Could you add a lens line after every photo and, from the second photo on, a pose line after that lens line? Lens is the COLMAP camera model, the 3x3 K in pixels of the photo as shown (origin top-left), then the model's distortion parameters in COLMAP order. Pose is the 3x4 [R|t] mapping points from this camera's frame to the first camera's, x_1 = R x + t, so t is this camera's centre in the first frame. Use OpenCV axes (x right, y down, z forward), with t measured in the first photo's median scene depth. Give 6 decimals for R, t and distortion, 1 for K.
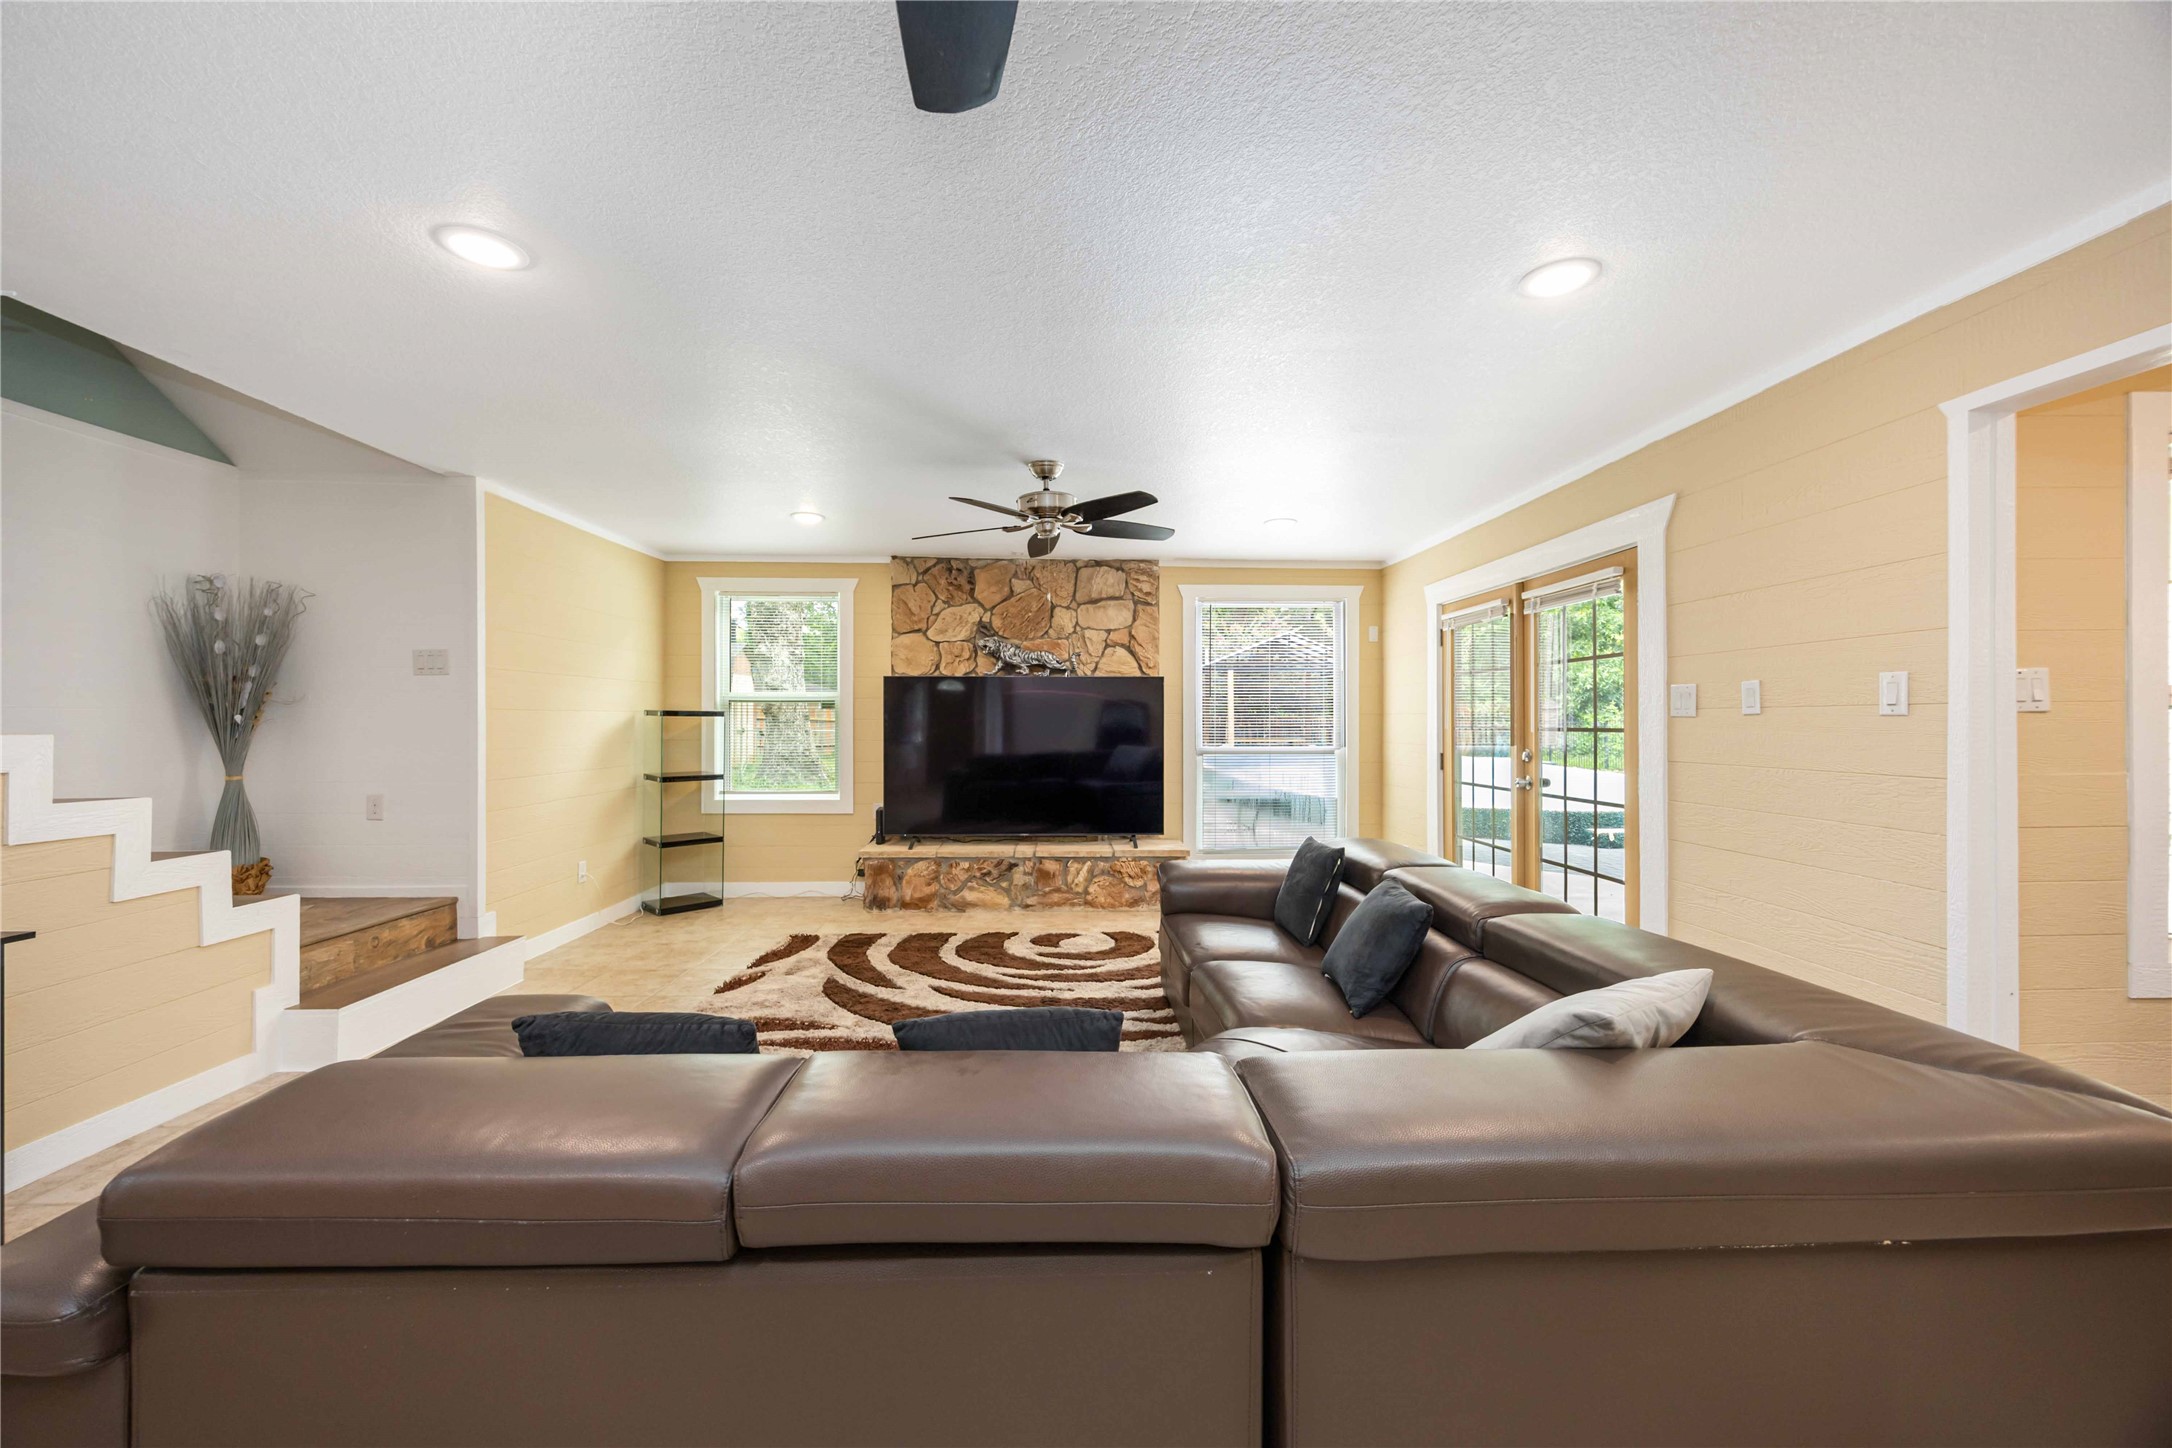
lens RADIAL K [[834.6, 0, 1077.8], [0, 834.6, 718.2], [0, 0, 1]] dist [-0.005622, 0.001190]
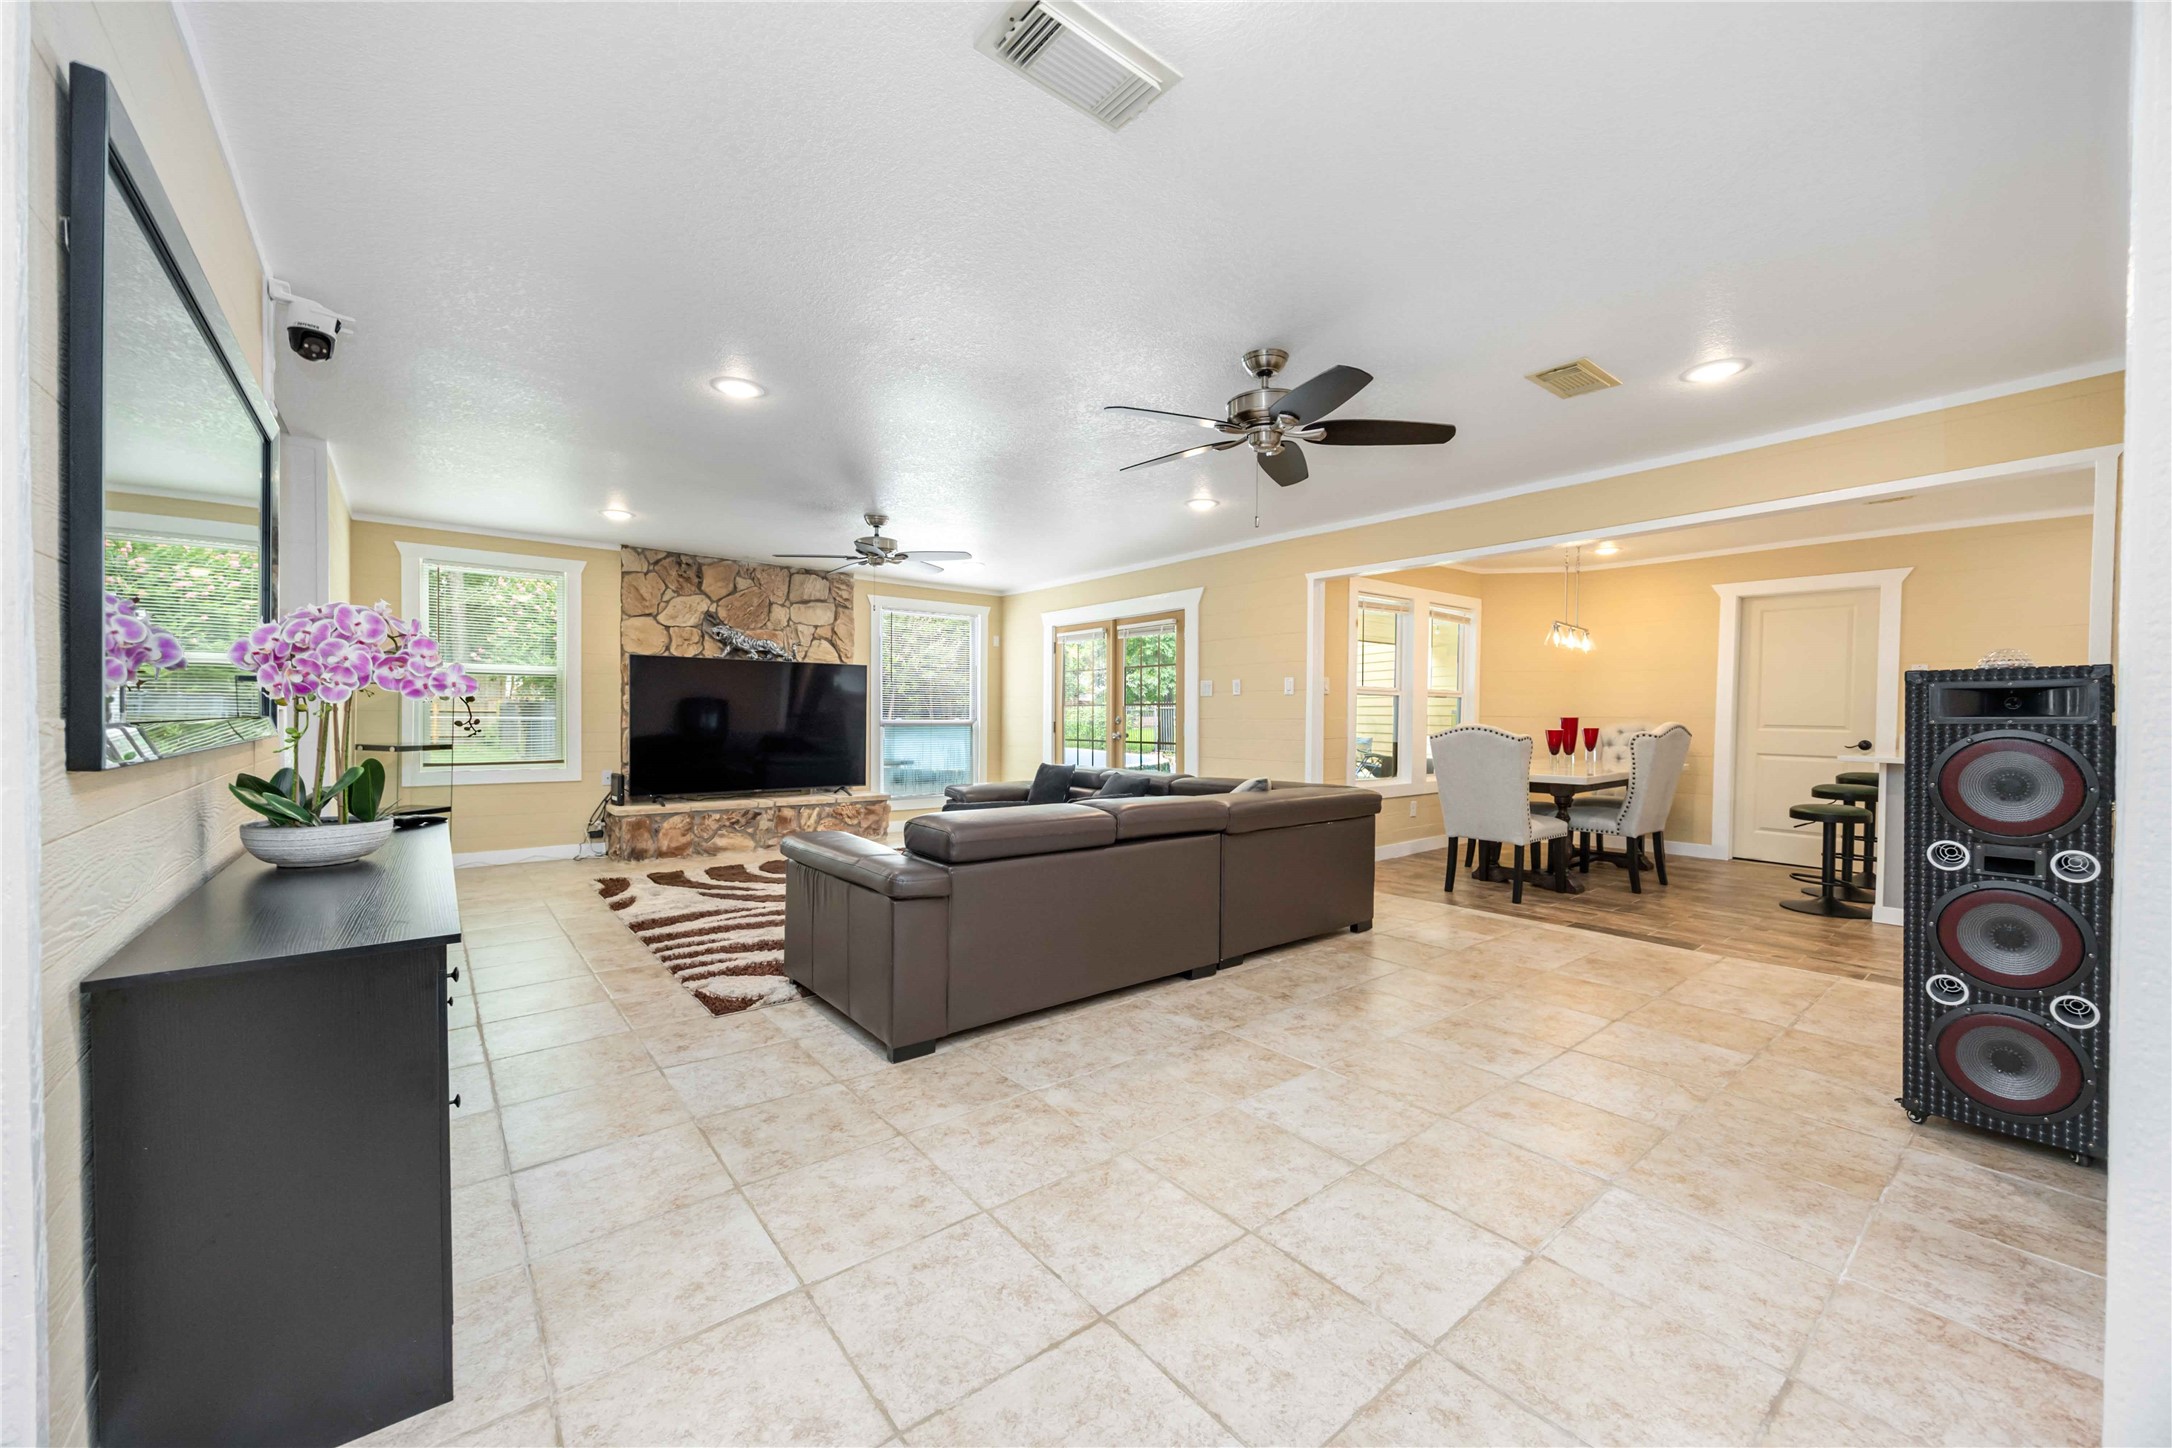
lens RADIAL K [[834.6, 0, 1088.4], [0, 834.6, 726.4], [0, 0, 1]] dist [-0.005622, 0.001190]
pose [[0.796520, -0.002377, 0.604607, -0.400139], [-0.008451, 0.999851, 0.015065, 0.022973], [-0.604553, -0.017109, 0.796381, -0.249177]]
